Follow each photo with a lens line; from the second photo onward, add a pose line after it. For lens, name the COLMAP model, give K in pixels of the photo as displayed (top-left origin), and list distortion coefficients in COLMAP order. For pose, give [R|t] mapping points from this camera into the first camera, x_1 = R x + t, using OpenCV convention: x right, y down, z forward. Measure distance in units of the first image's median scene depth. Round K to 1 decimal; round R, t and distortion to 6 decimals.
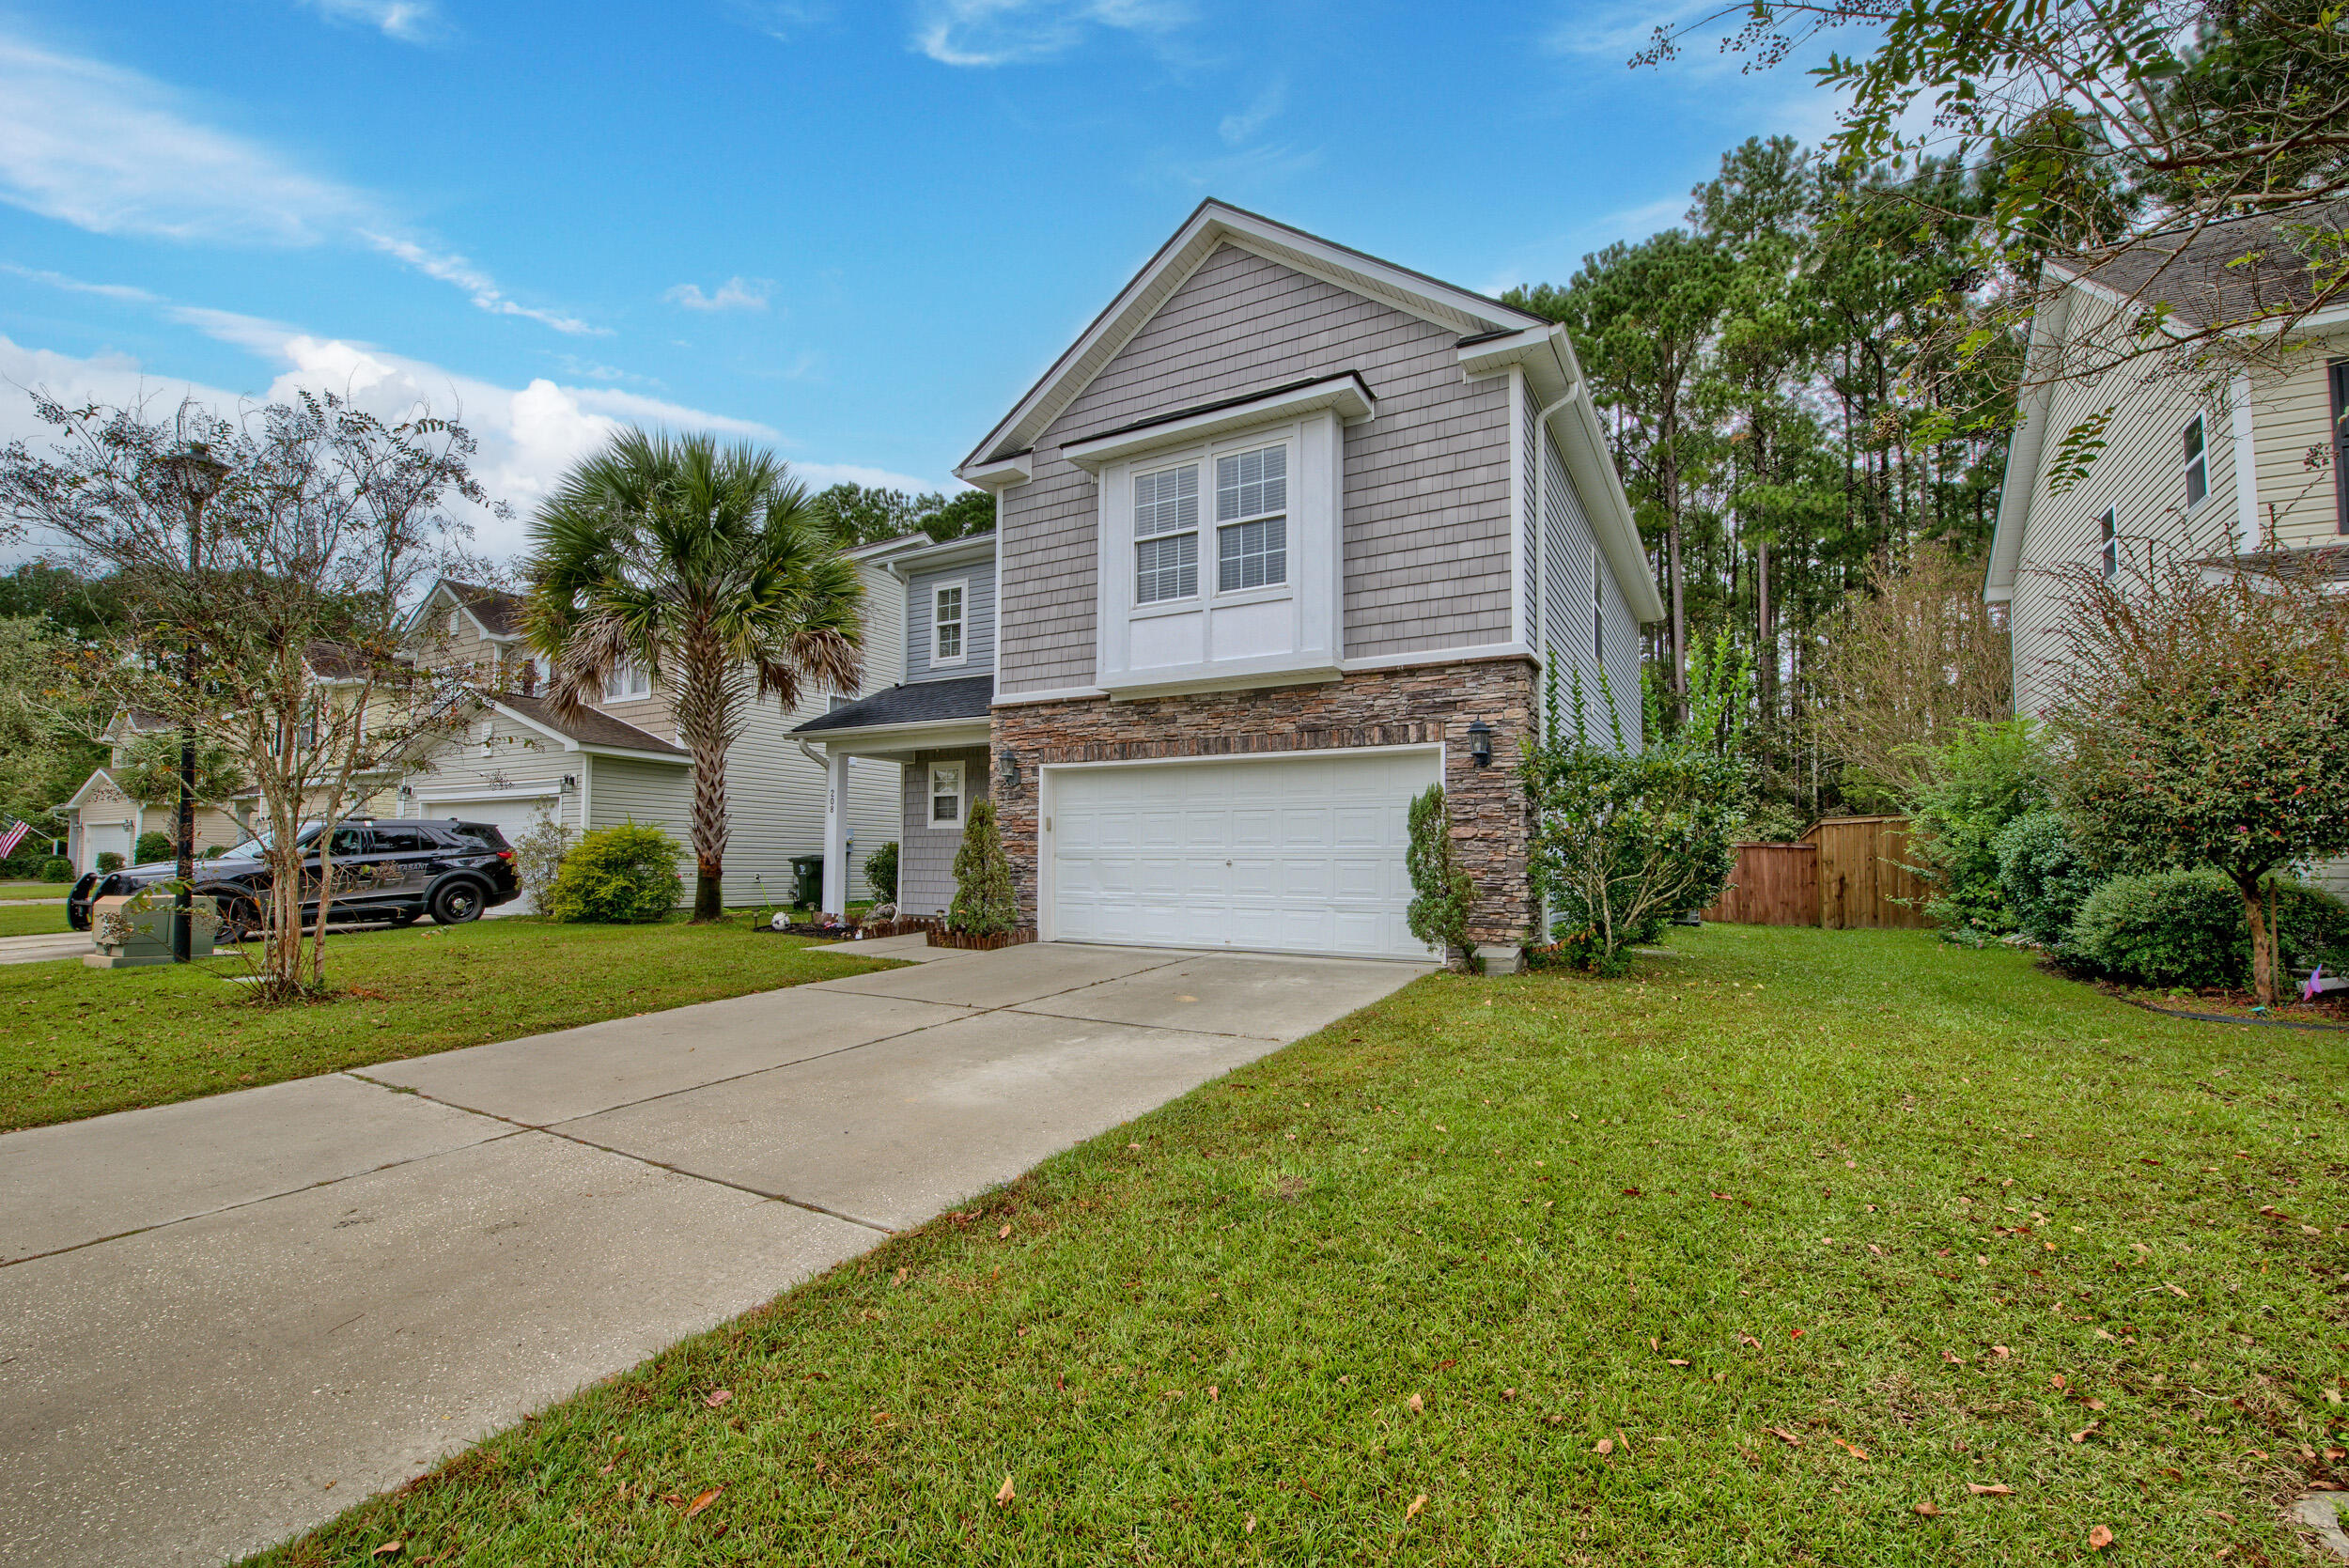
lens RADIAL K [[1076.1, 0, 1175.8], [0, 1076.1, 825.5], [0, 0, 1]] dist [0.000804, -0.018287]
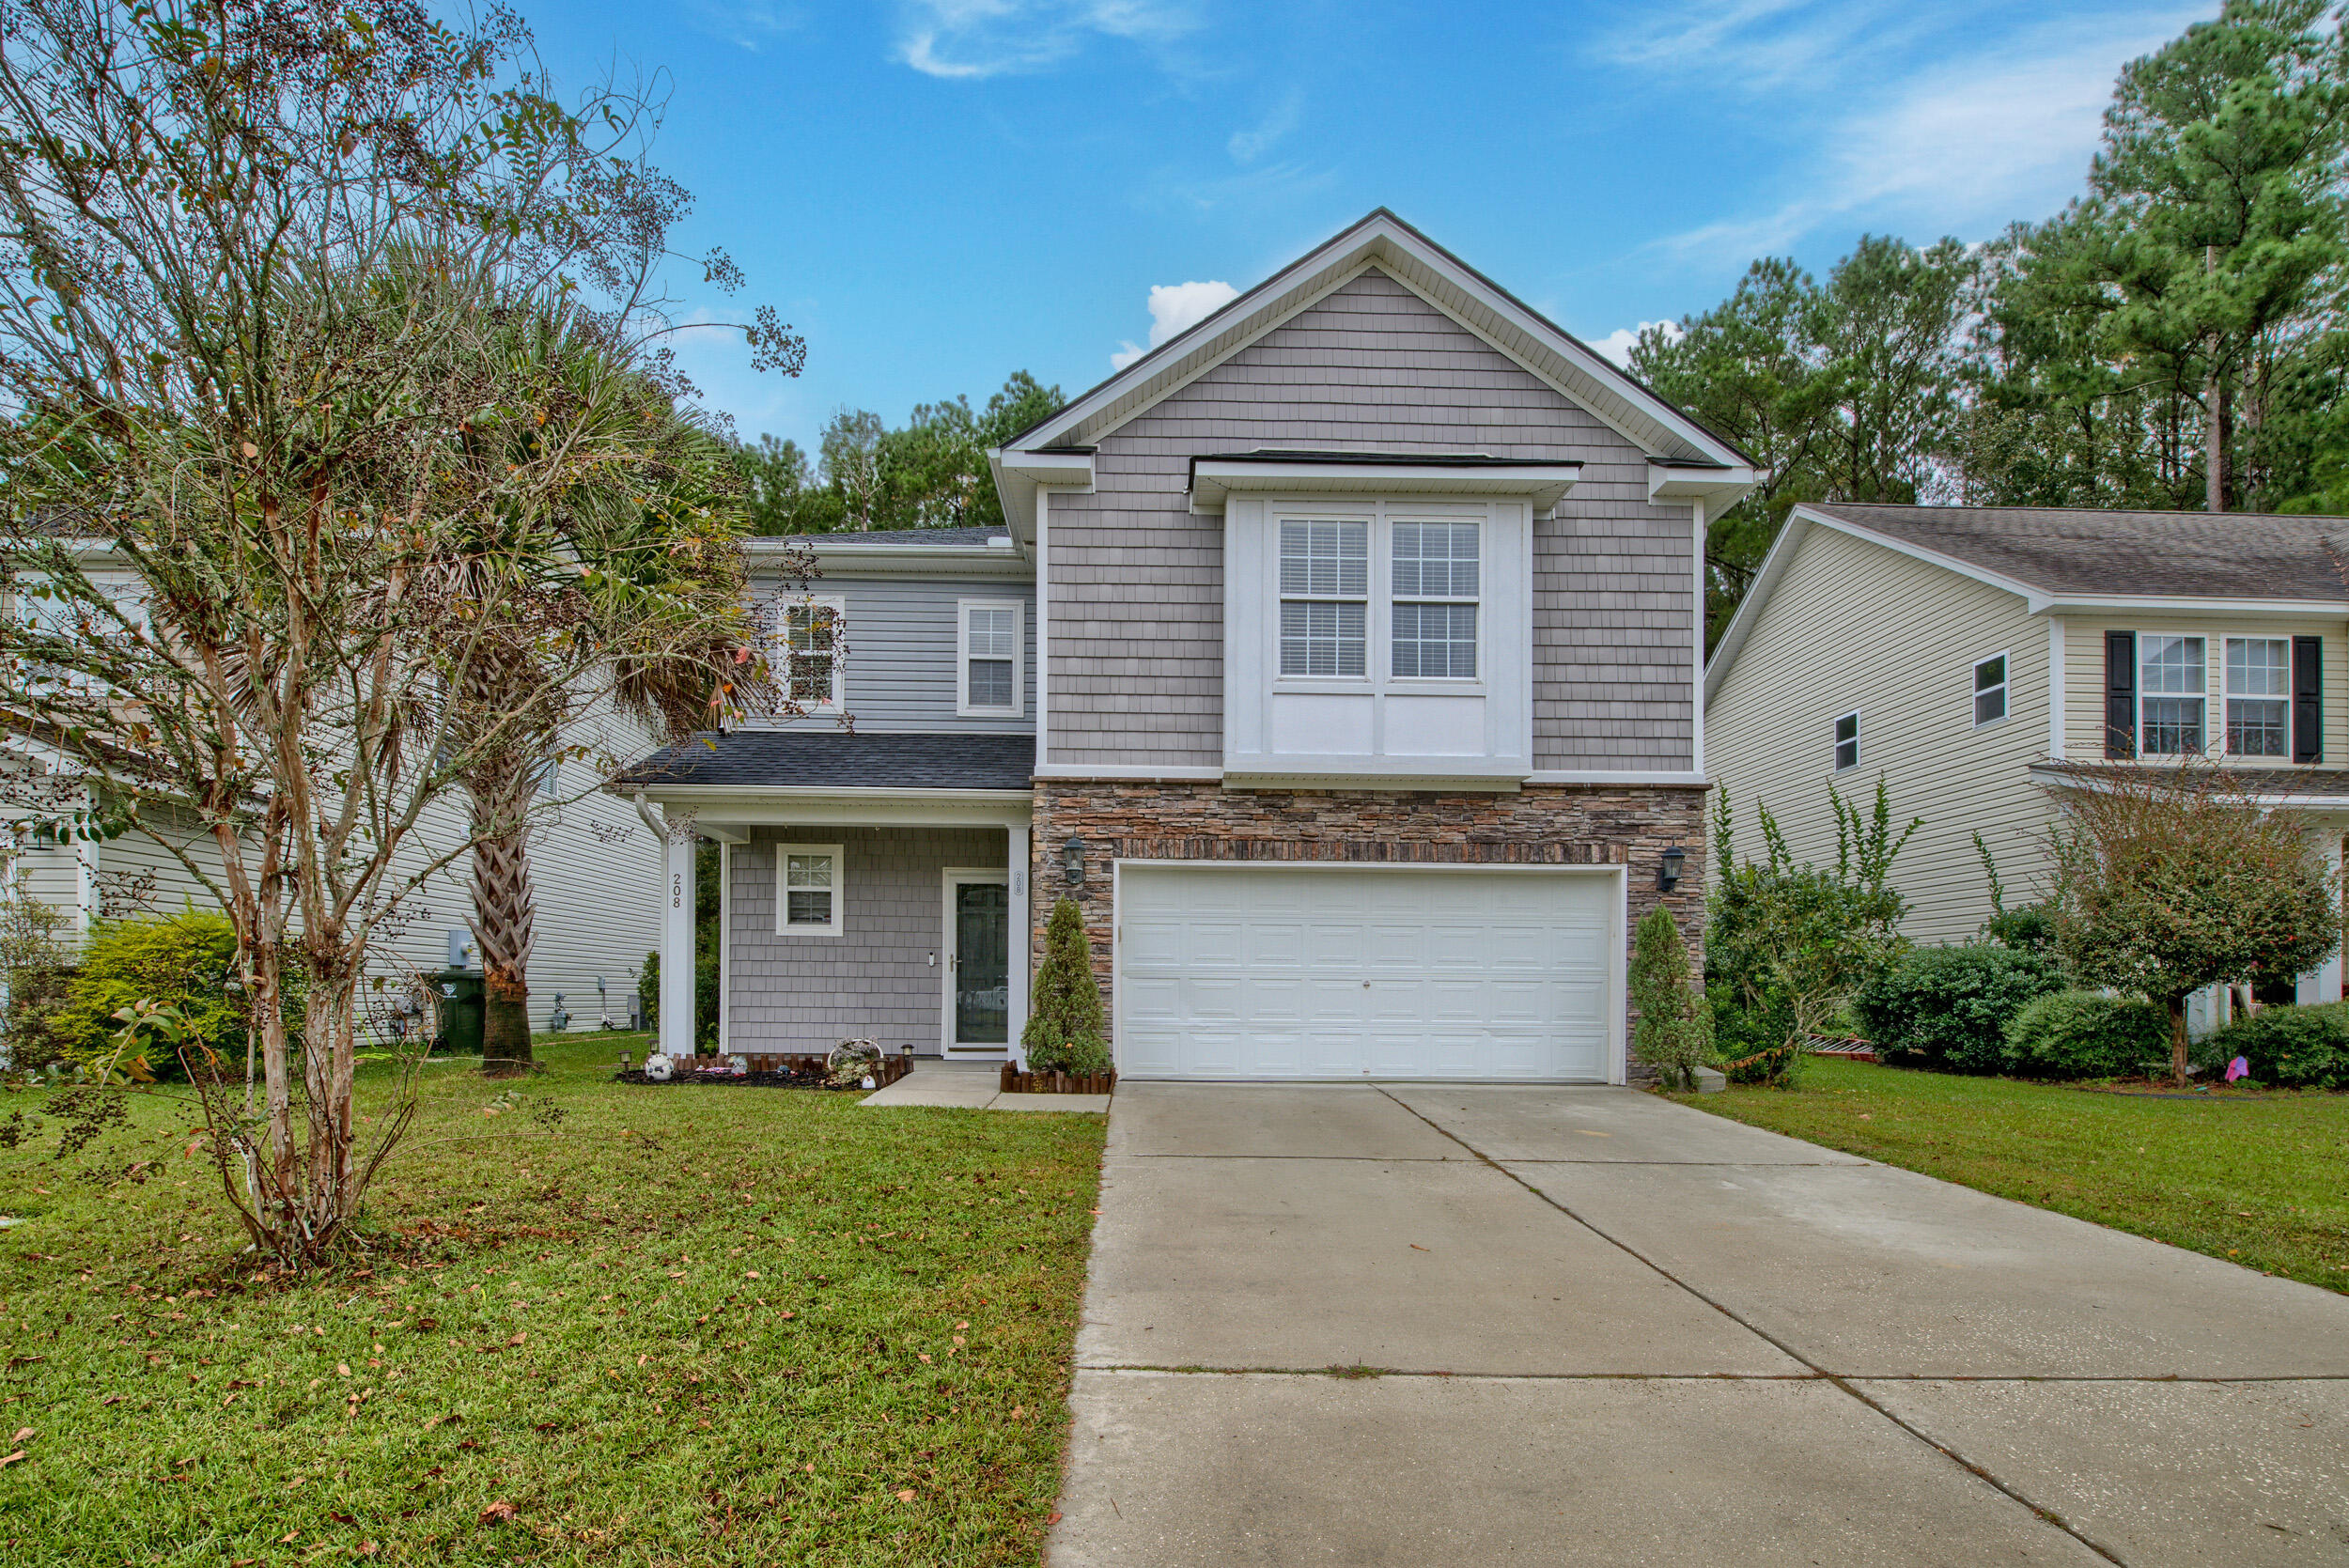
lens RADIAL K [[1108.3, 0, 1160.8], [0, 1108.3, 1004.9], [0, 0, 1]] dist [0.000120, 0.000107]
pose [[0.839509, -0.005400, 0.543319, -0.603011], [-0.023336, 0.998670, 0.045983, 0.013927], [-0.542844, -0.051283, 0.838266, 0.323946]]
